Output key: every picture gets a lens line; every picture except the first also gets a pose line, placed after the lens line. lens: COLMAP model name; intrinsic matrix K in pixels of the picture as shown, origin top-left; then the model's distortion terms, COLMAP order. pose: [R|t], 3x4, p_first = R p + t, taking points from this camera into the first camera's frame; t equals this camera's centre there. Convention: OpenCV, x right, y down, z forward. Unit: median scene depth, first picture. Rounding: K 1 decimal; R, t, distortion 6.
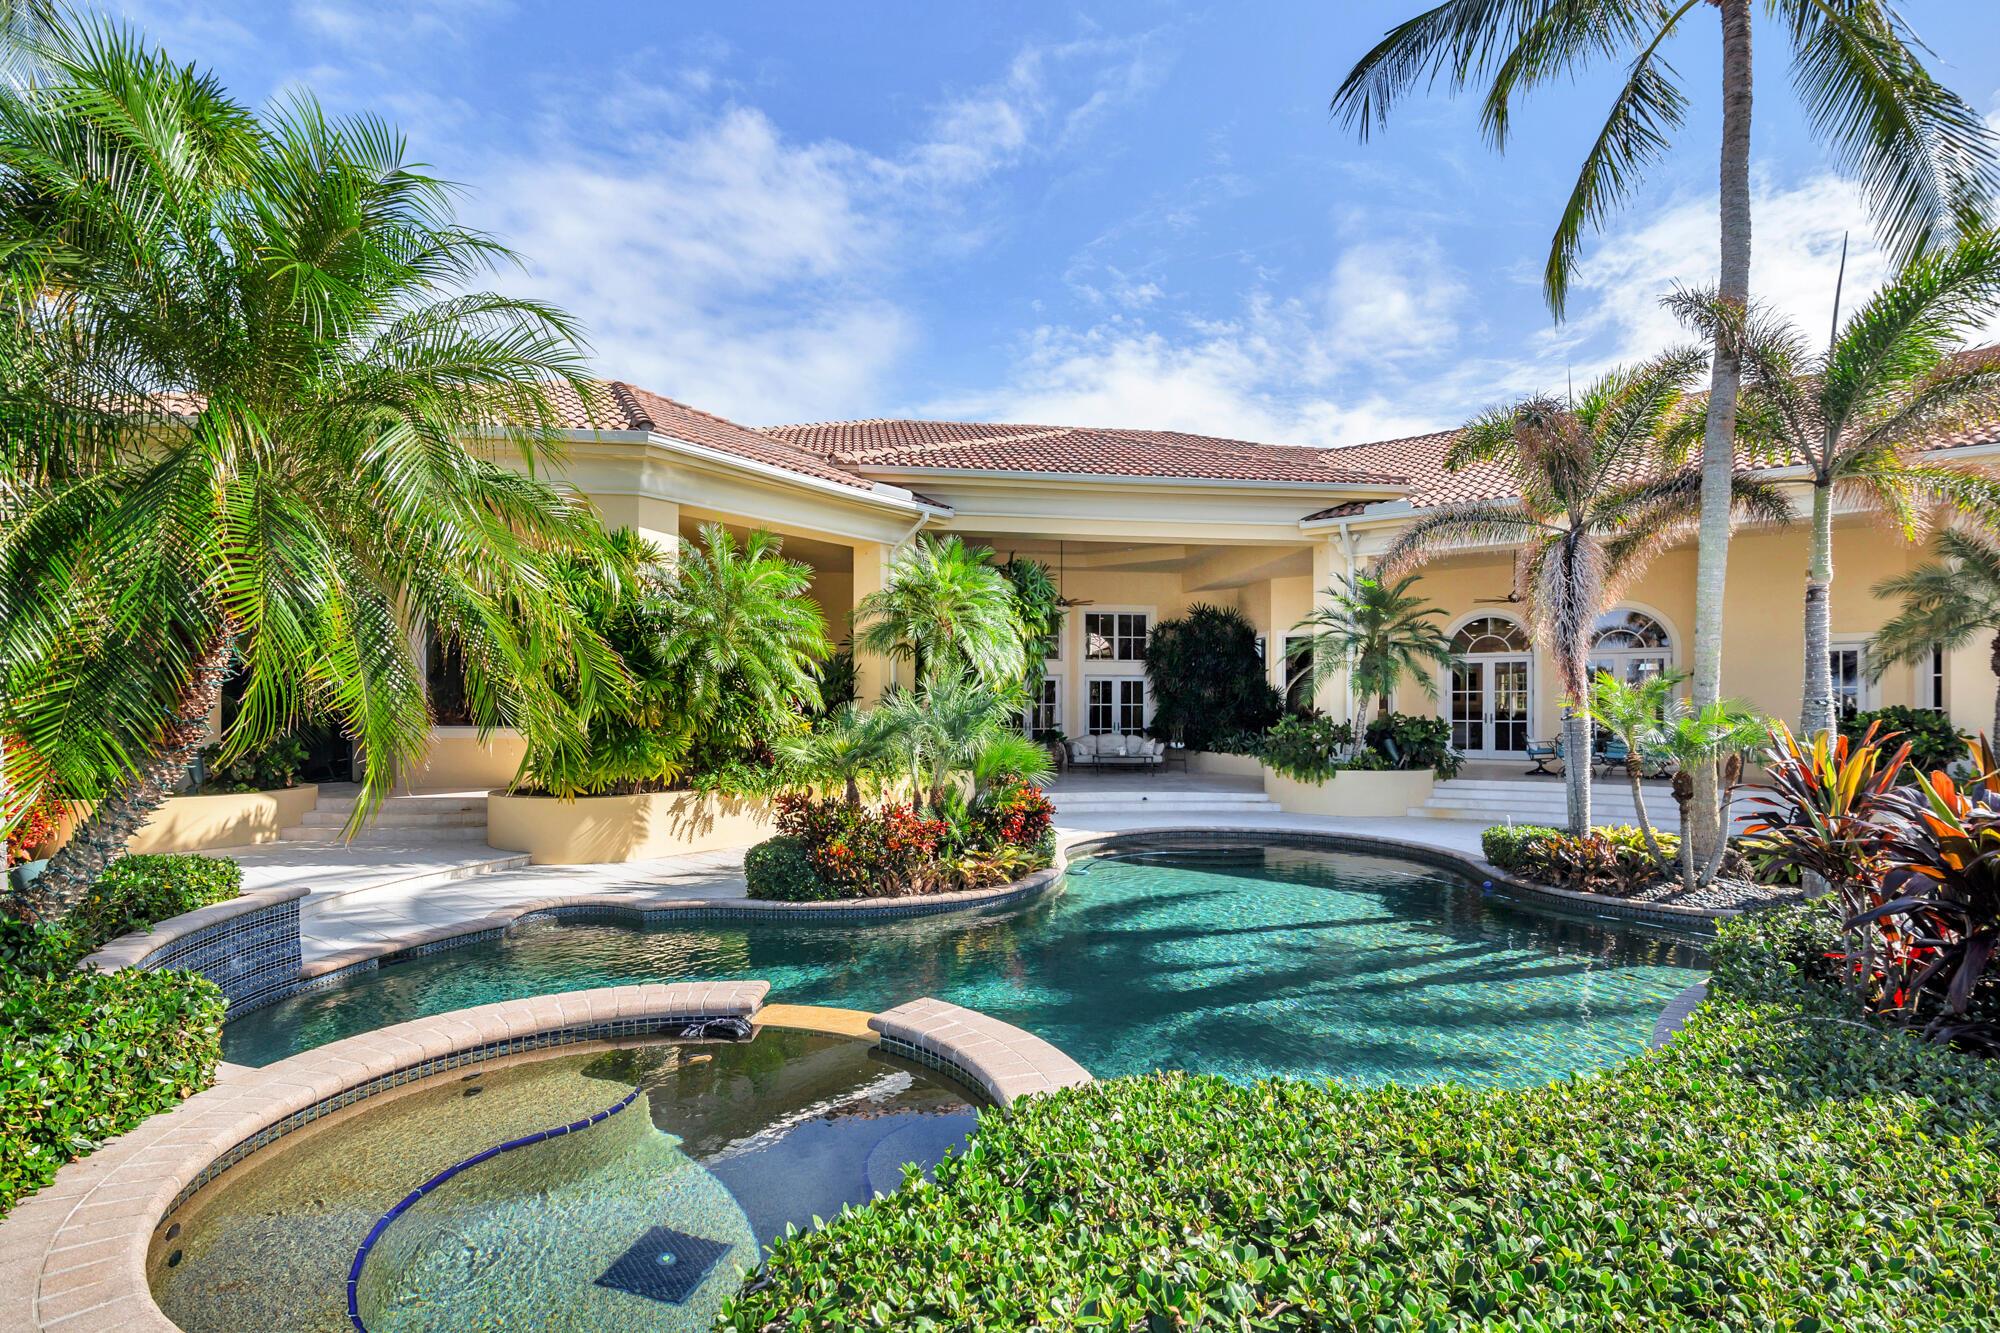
lens RADIAL K [[938.5, 0, 1014.5], [0, 938.5, 708.6], [0, 0, 1]] dist [-0.013945, 0.000301]
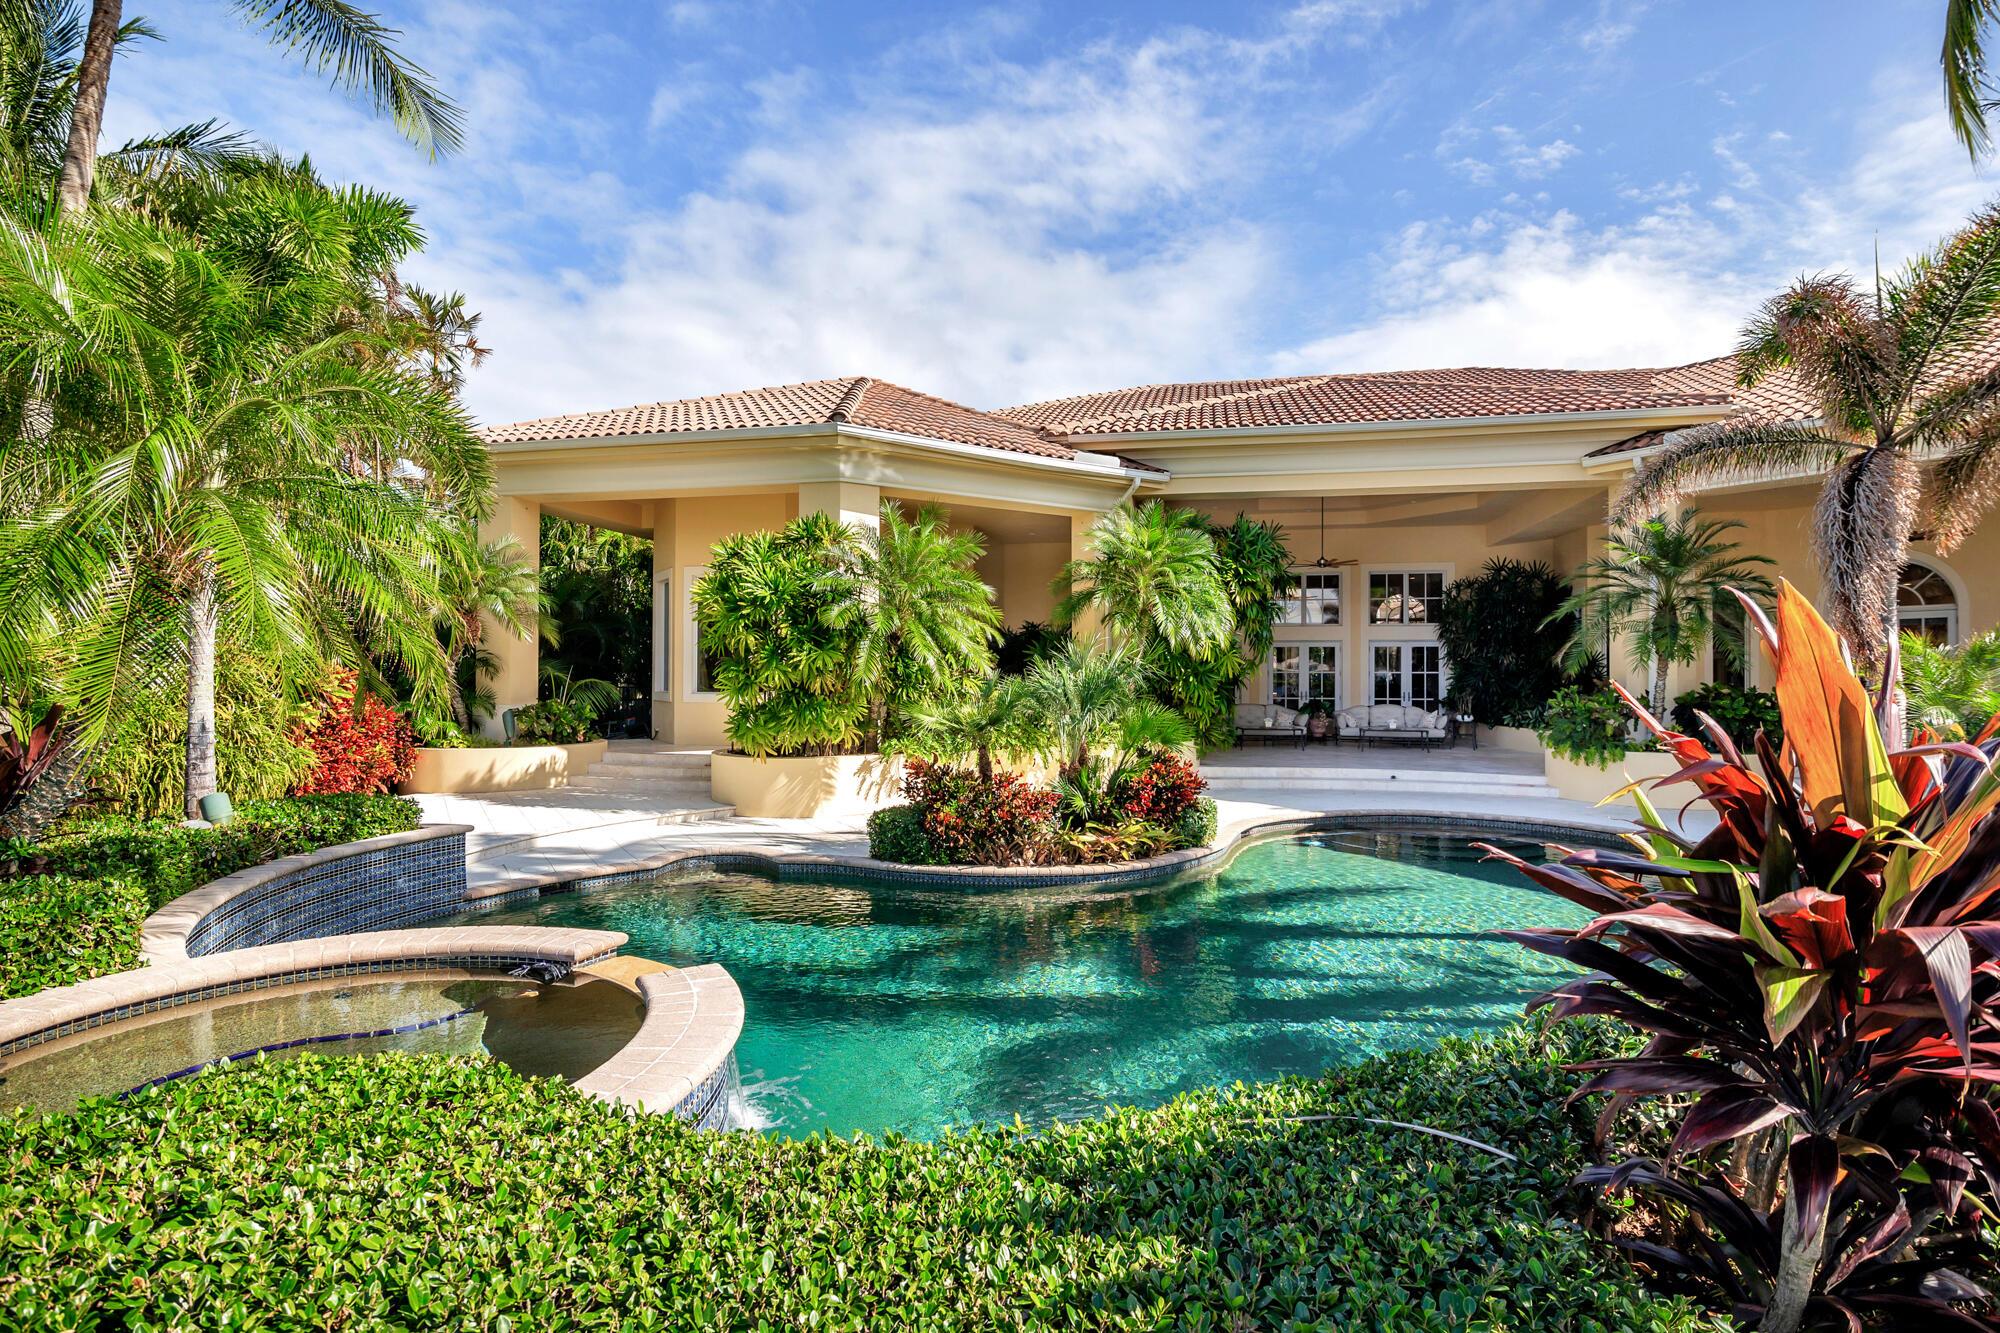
lens RADIAL K [[938.5, 0, 988.8], [0, 938.5, 666.9], [0, 0, 1]] dist [-0.013945, 0.000301]
pose [[0.941703, -0.002047, -0.336438, 0.135230], [-0.001200, 0.999955, -0.009443, -0.001986], [0.336442, 0.009296, 0.941658, 0.034247]]
